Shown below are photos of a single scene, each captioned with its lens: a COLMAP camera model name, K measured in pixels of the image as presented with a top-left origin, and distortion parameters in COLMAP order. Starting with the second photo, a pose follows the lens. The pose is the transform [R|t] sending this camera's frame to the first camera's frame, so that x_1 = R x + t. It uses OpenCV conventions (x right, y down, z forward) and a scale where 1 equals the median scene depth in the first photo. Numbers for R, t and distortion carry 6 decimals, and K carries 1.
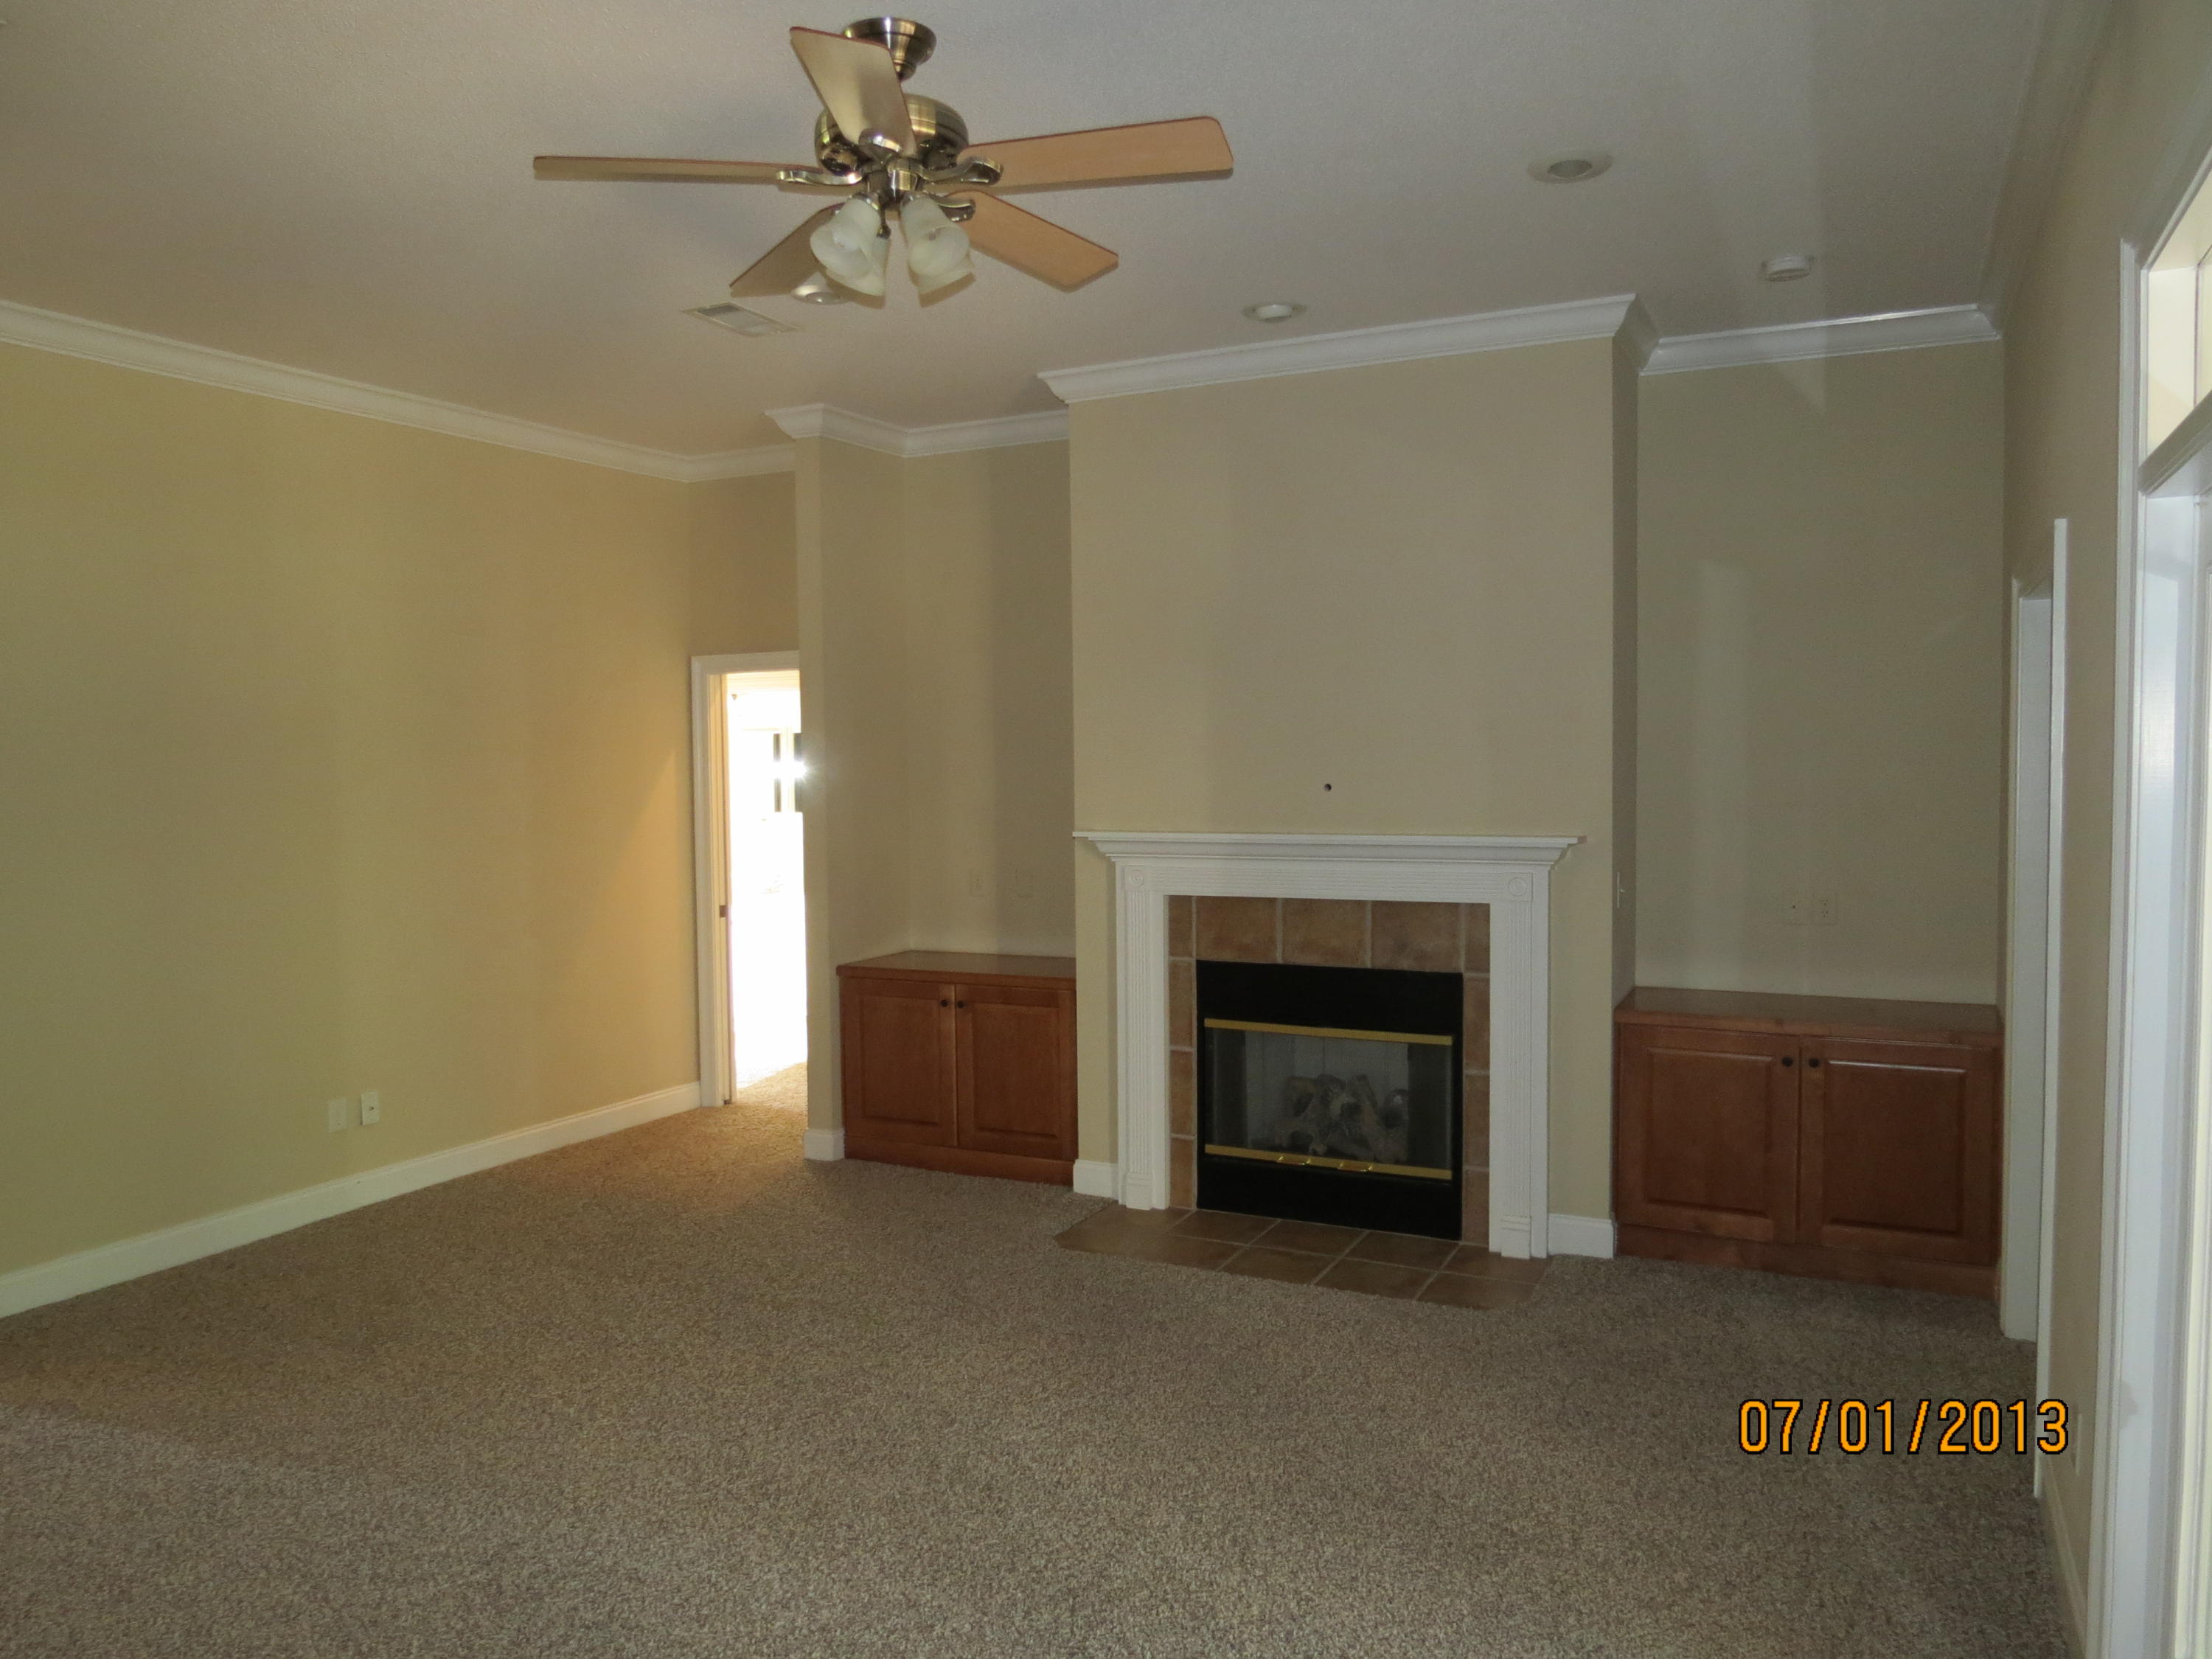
lens RADIAL K [[1576.5, 0, 1106.0], [0, 1576.5, 829.5], [0, 0, 1]] dist [-0.022391, -0.001337]
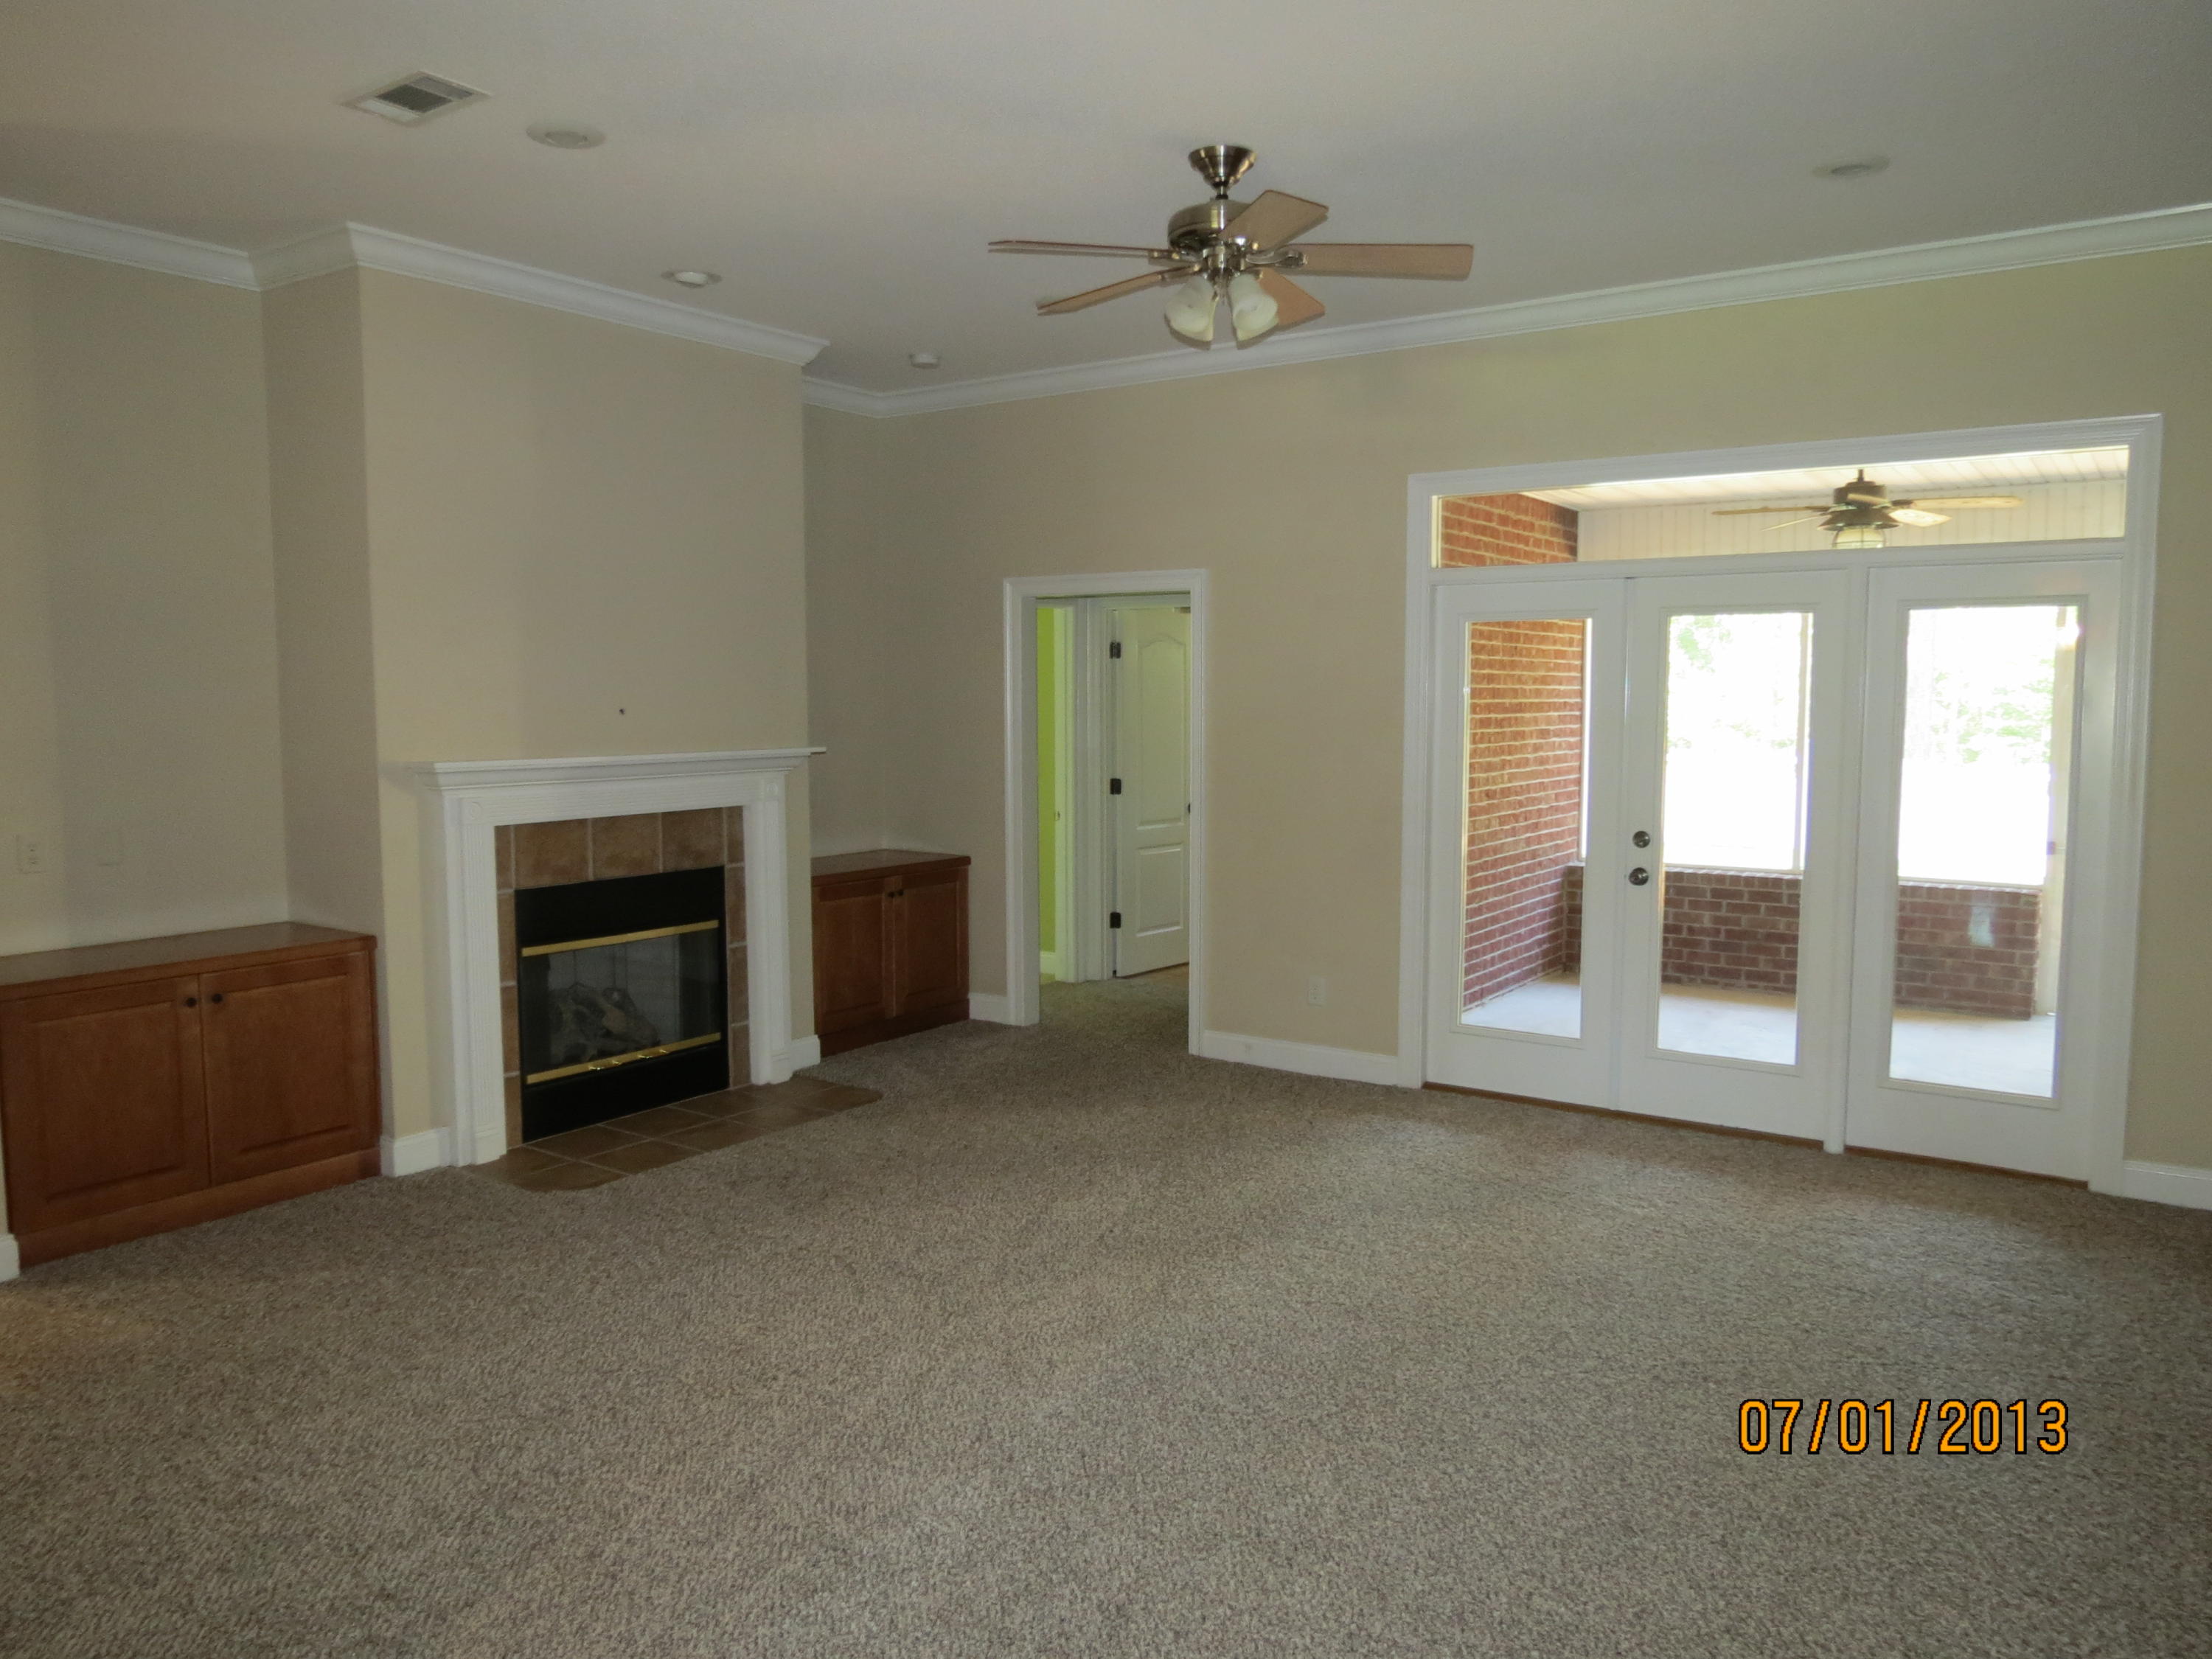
lens RADIAL K [[1576.5, 0, 1106.0], [0, 1576.5, 829.5], [0, 0, 1]] dist [-0.022391, -0.001337]
pose [[0.160057, -0.071904, 0.984485, -0.878981], [0.051101, 0.996610, 0.064482, 0.001293], [-0.985784, 0.039987, 0.163189, 0.499694]]
